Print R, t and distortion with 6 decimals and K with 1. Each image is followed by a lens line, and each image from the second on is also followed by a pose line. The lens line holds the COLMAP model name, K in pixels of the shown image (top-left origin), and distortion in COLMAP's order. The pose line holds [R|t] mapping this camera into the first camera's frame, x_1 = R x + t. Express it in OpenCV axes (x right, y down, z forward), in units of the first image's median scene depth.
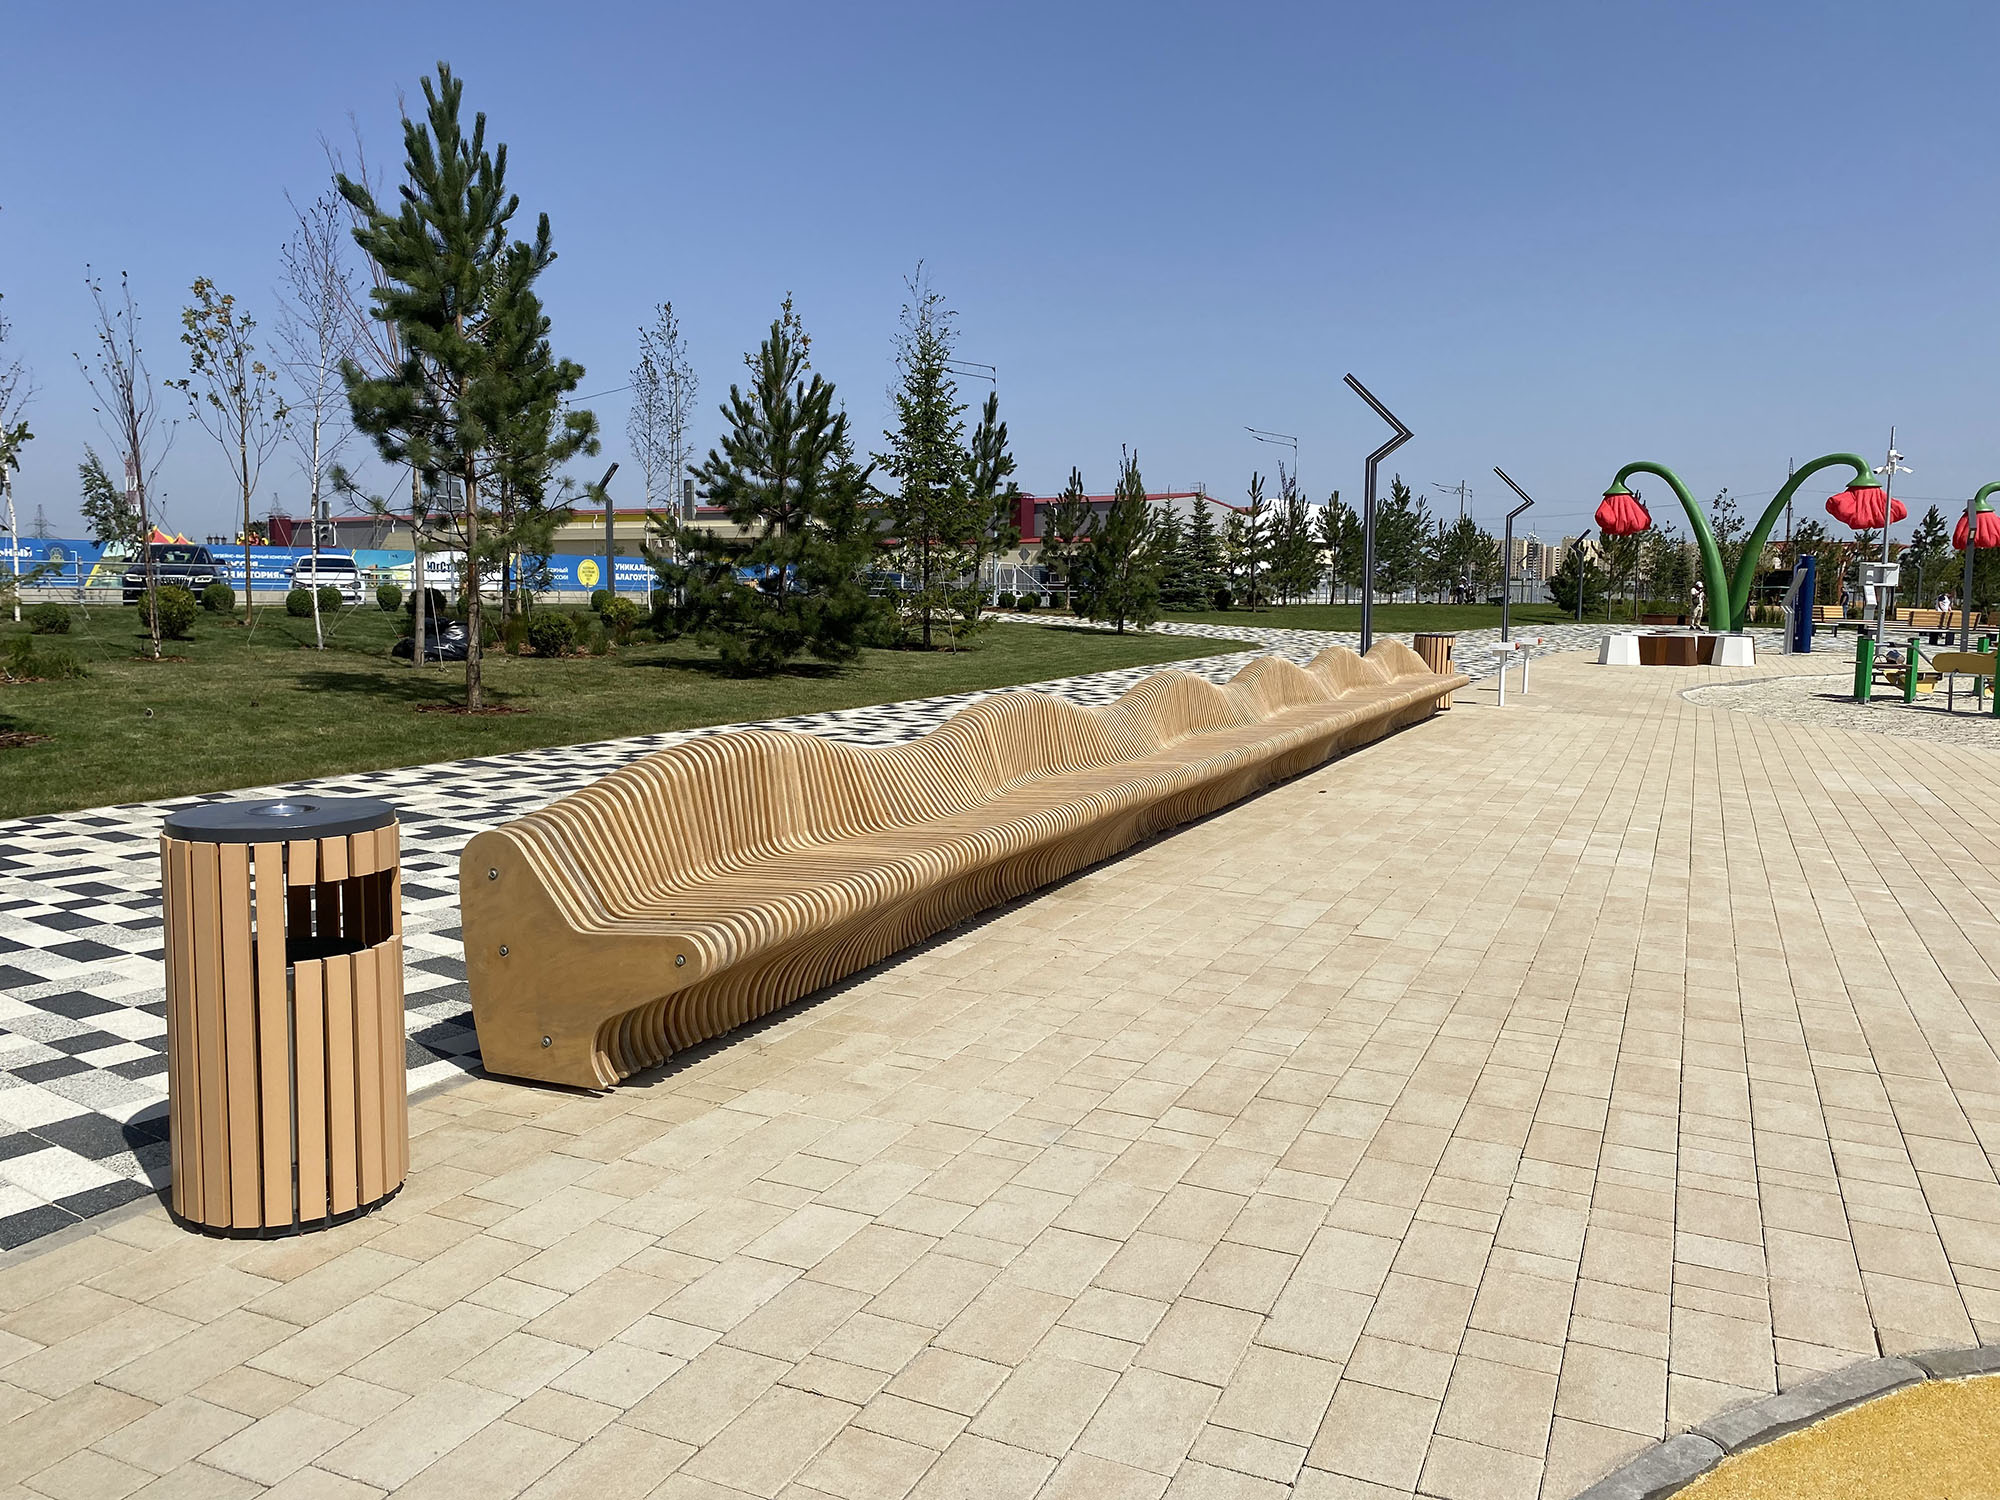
lens RADIAL K [[1521.6, 0, 1030.9], [0, 1521.6, 722.6], [0, 0, 1]] dist [0.046011, -0.043435]
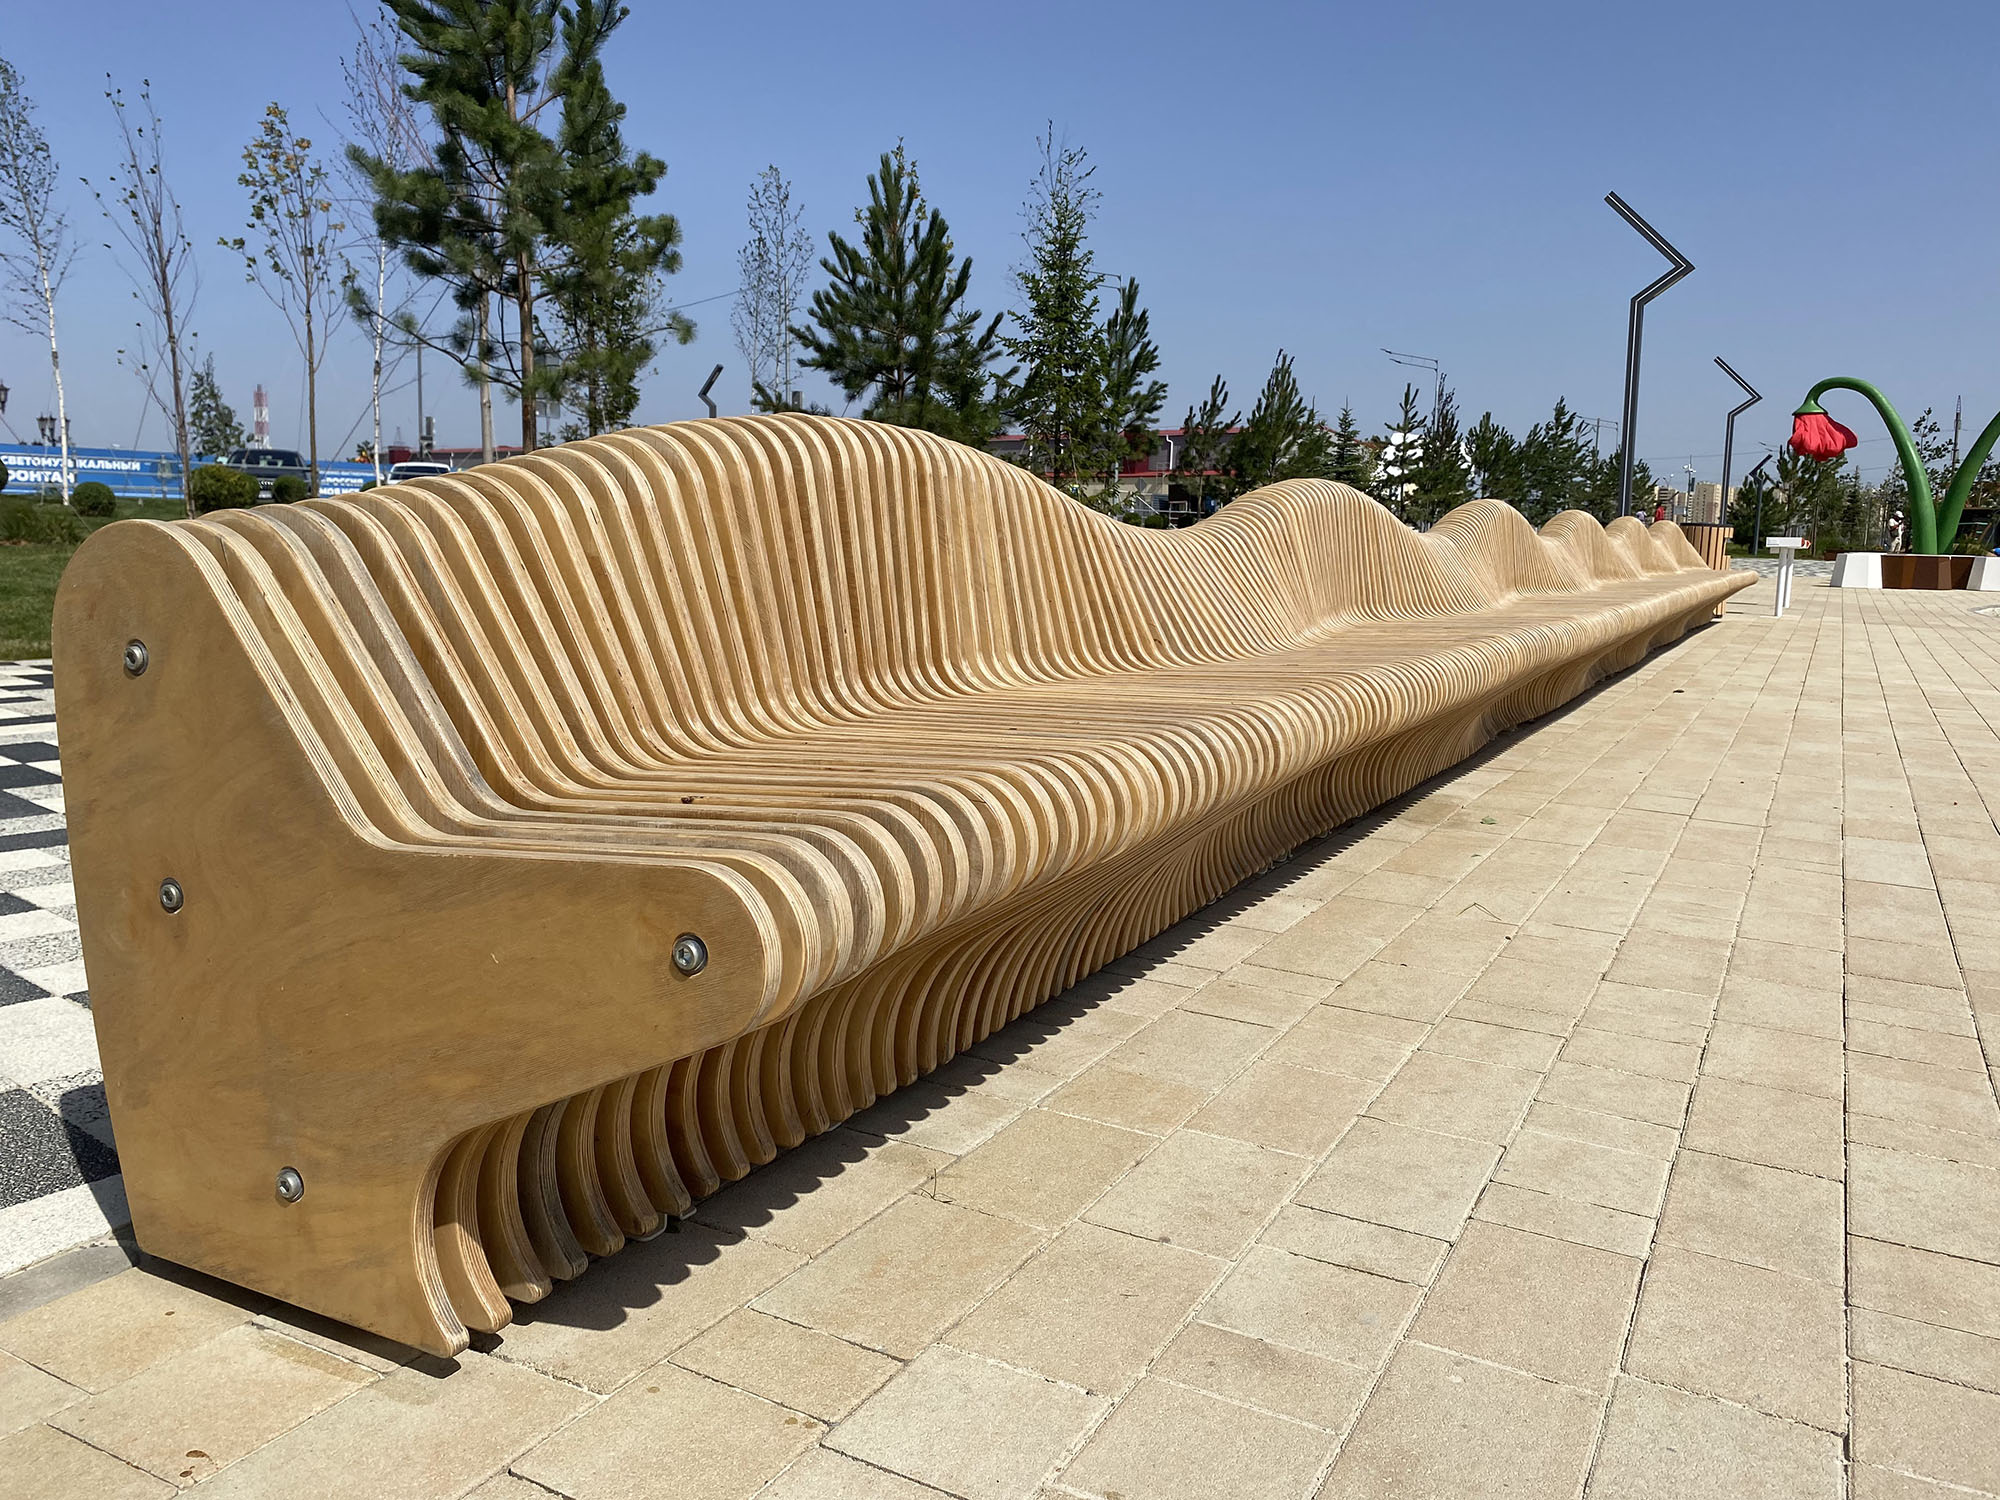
lens RADIAL K [[1521.6, 0, 1000.9], [0, 1521.6, 750.1], [0, 0, 1]] dist [0.046011, -0.043435]
pose [[0.996099, 0.020959, -0.085714, -0.045481], [-0.016272, 0.998353, 0.055022, 0.031105], [0.086726, -0.053413, 0.994799, 0.221537]]
